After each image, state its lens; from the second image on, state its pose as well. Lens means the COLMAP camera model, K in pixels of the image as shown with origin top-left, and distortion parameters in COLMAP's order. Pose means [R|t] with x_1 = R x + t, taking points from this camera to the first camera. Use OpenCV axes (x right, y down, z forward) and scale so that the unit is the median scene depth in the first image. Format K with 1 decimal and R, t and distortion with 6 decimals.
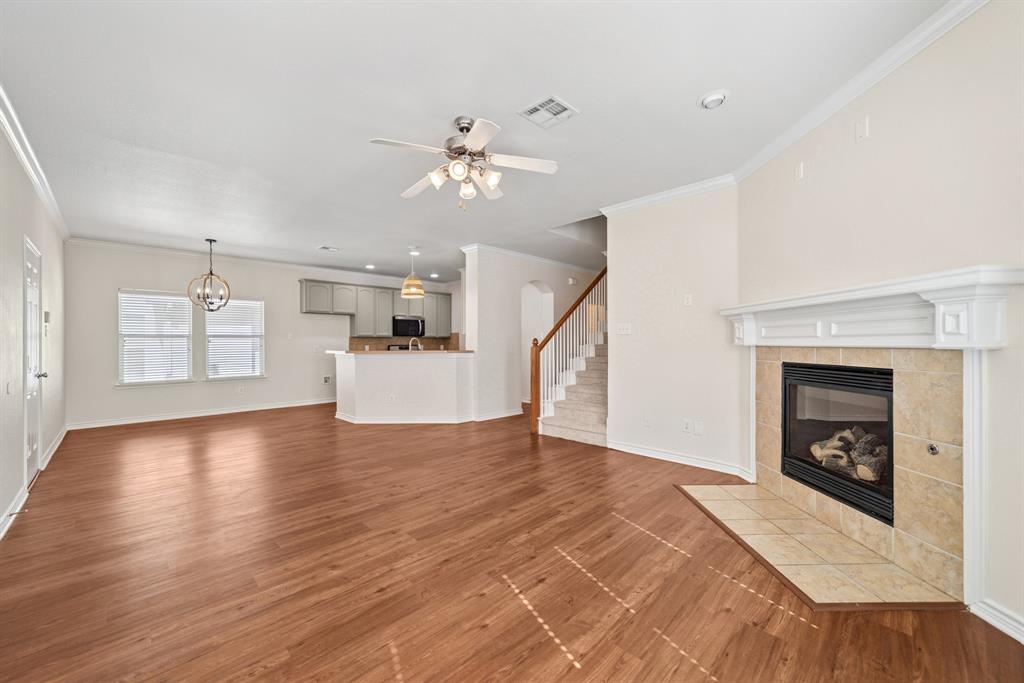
lens RADIAL K [[401.7, 0, 514.2], [0, 401.7, 344.2], [0, 0, 1]] dist [0.000121, 0.002880]
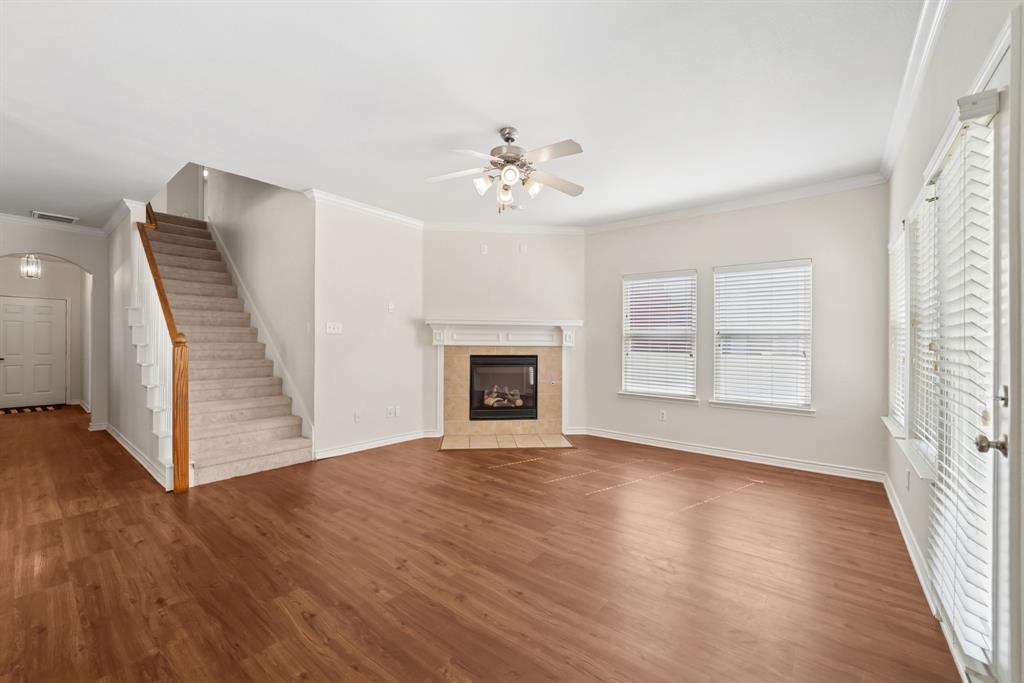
lens RADIAL K [[401.7, 0, 515.2], [0, 401.7, 346.2], [0, 0, 1]] dist [0.000121, 0.002880]
pose [[-0.105702, -0.000964, 0.994397, -1.058889], [-0.006221, 0.999981, 0.000308, 0.005438], [-0.994378, -0.006153, -0.105705, 0.996798]]
